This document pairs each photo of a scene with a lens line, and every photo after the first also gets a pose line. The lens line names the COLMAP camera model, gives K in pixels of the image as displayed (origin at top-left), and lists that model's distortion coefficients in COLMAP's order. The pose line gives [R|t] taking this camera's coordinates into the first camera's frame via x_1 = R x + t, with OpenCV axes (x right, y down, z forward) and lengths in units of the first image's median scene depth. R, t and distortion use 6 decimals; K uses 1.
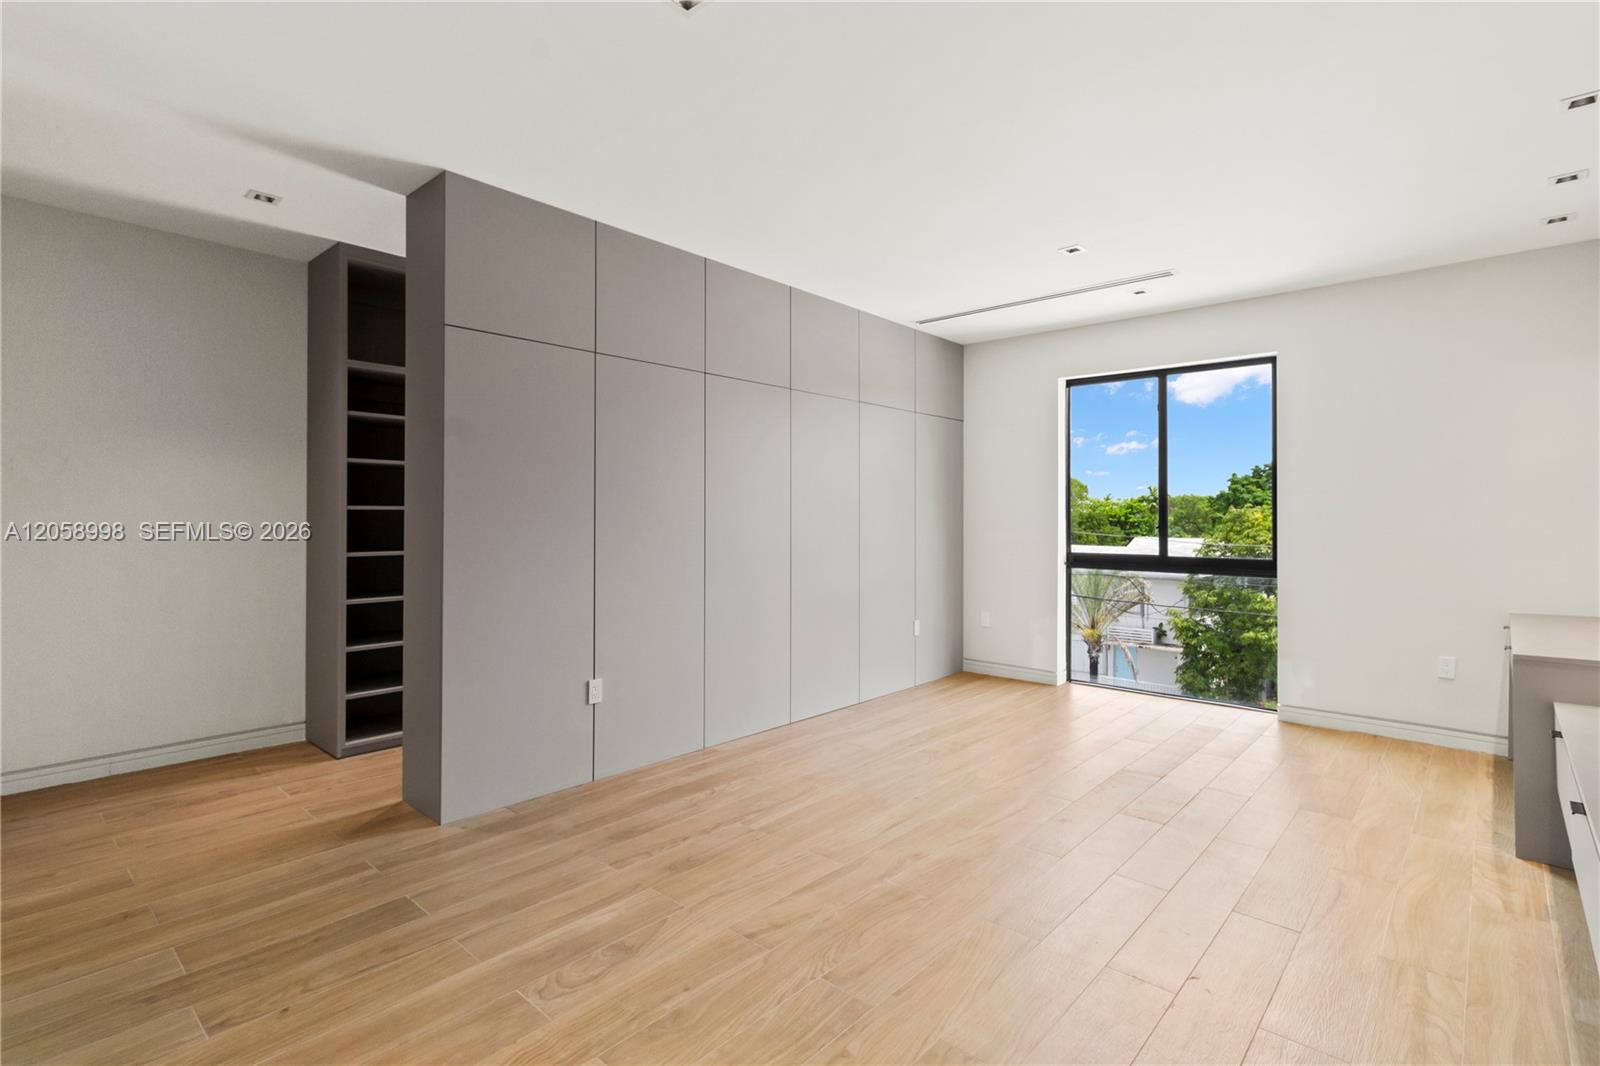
lens RADIAL K [[742.4, 0, 798.5], [0, 742.4, 518.8], [0, 0, 1]] dist [-0.002674, 0.000702]
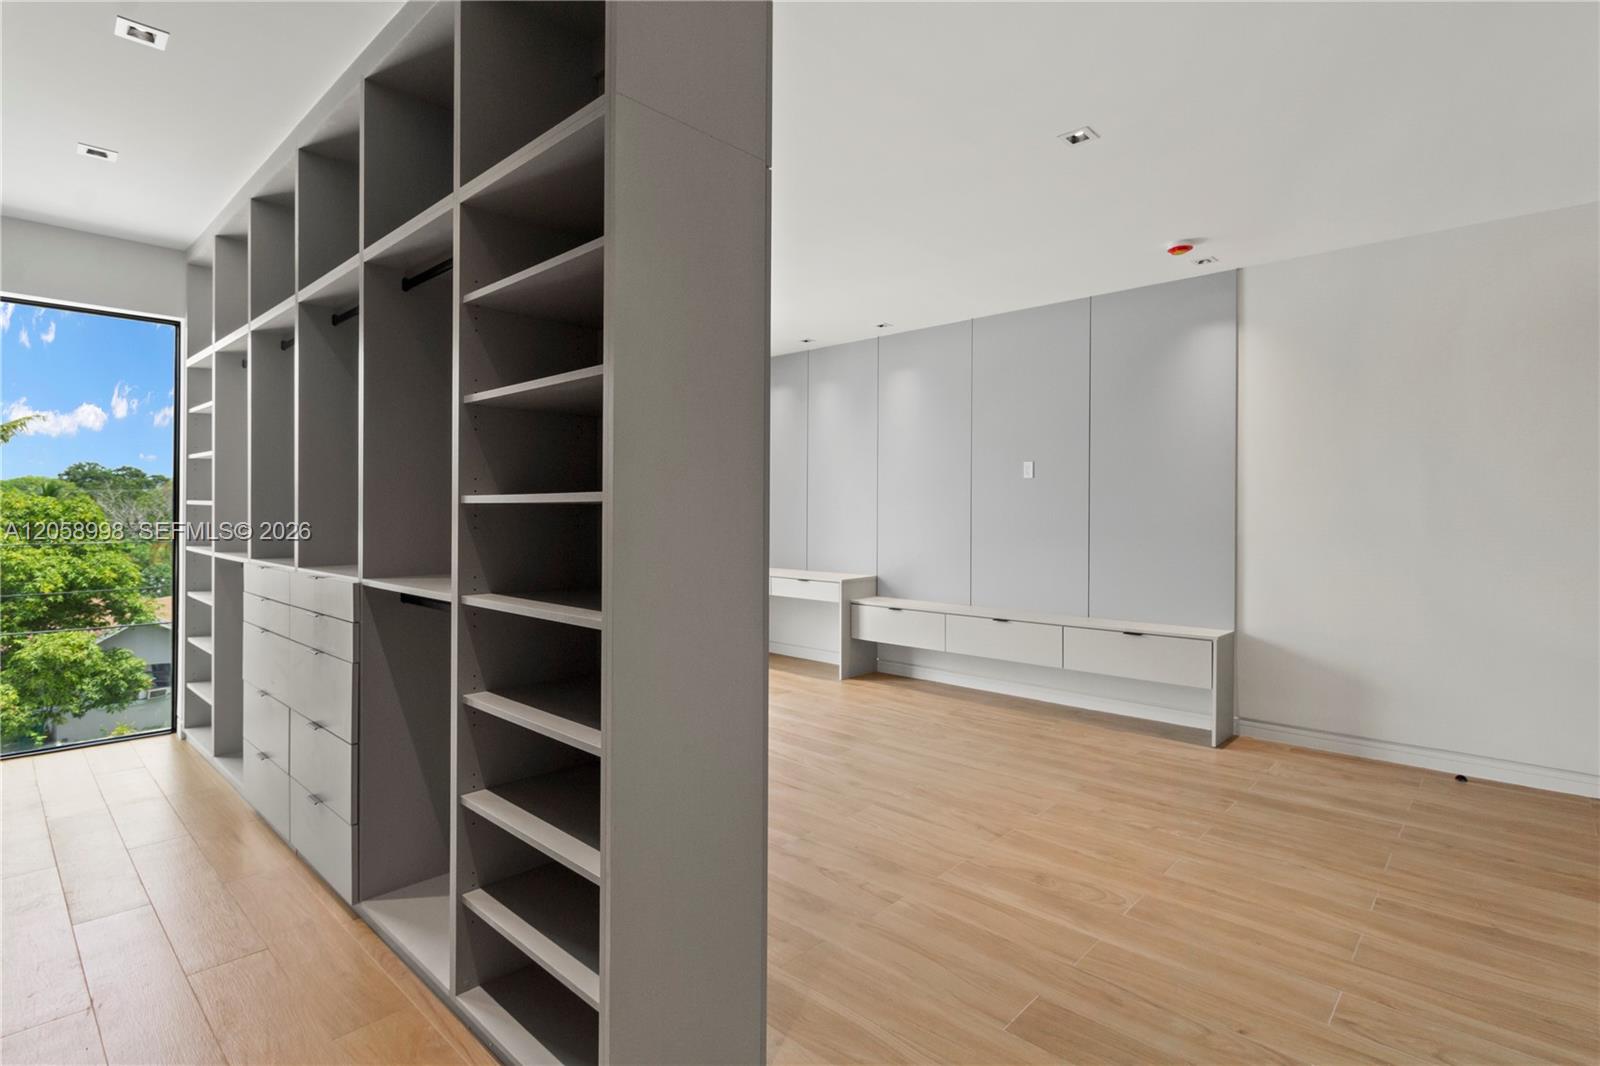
lens RADIAL K [[797.1, 0, 808.7], [0, 797.1, 523.8], [0, 0, 1]] dist [-0.008986, -0.000935]
pose [[0.018132, -0.020768, 0.999620, -1.022431], [0.000039, 0.999784, 0.020771, -0.007979], [-0.999836, -0.000337, 0.018129, 0.920659]]
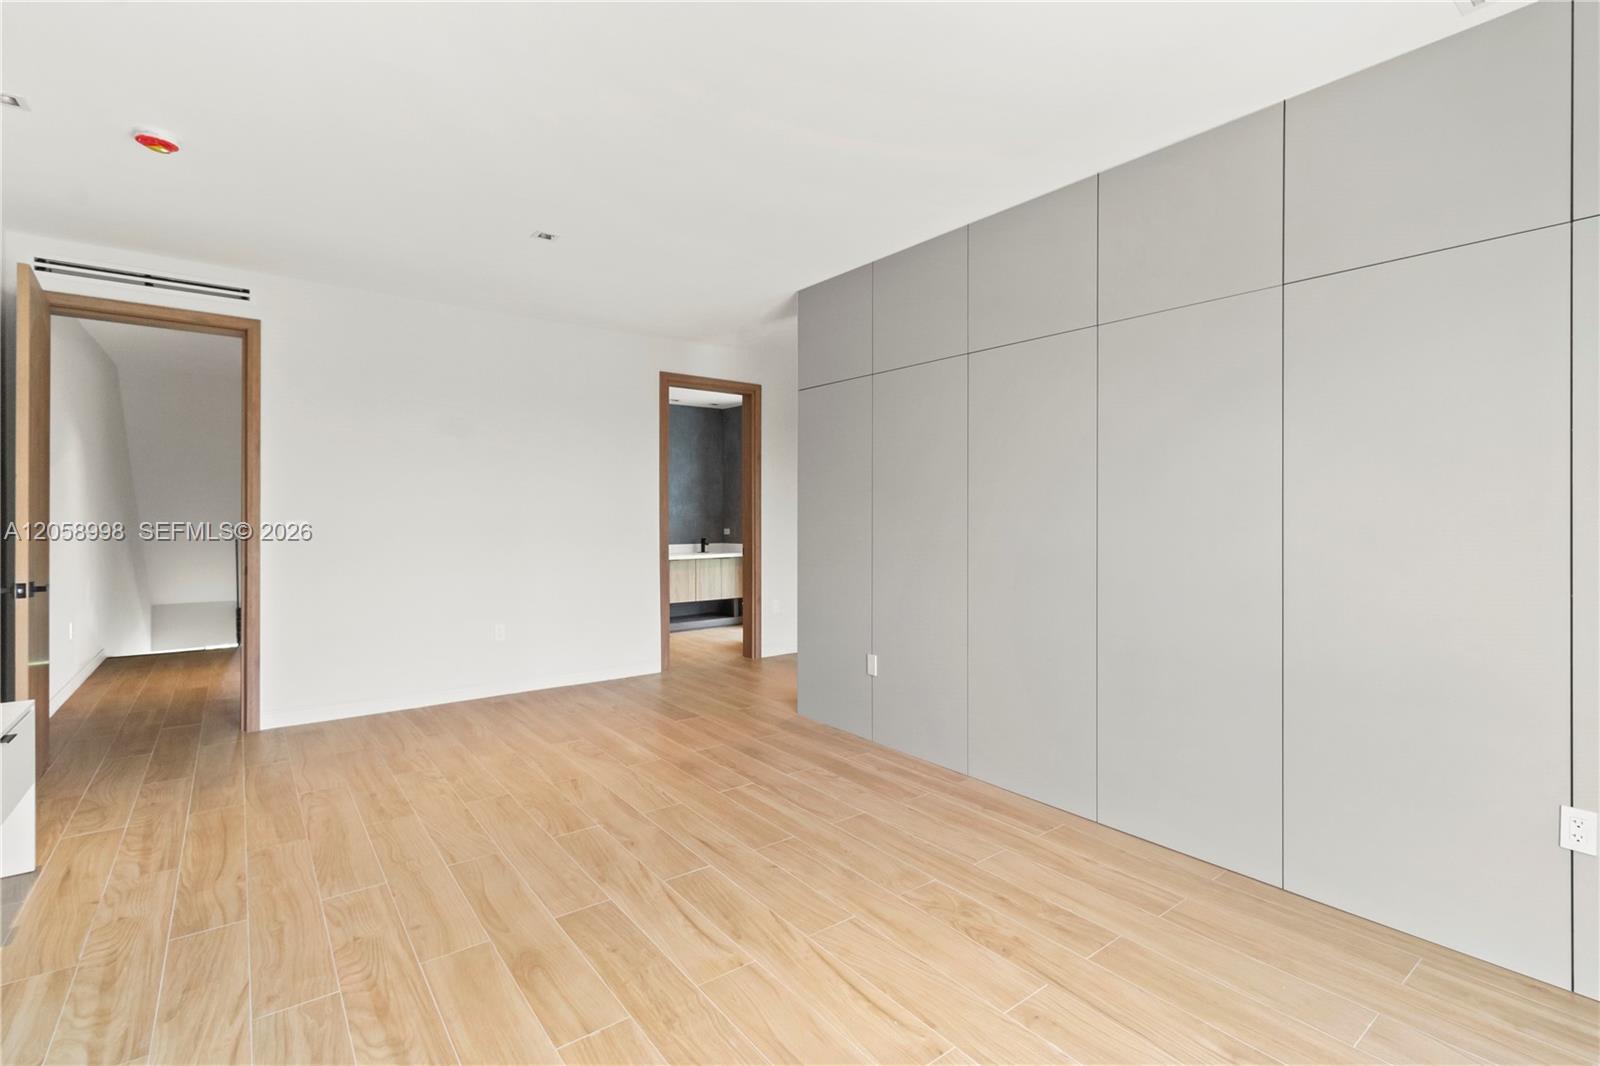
lens RADIAL K [[742.4, 0, 842.0], [0, 742.4, 513.7], [0, 0, 1]] dist [-0.002674, 0.000702]
pose [[-0.137336, -0.001172, -0.990524, 0.997595], [-0.005964, 0.999982, -0.000357, -0.004104], [0.990507, 0.005859, -0.137340, 1.250549]]
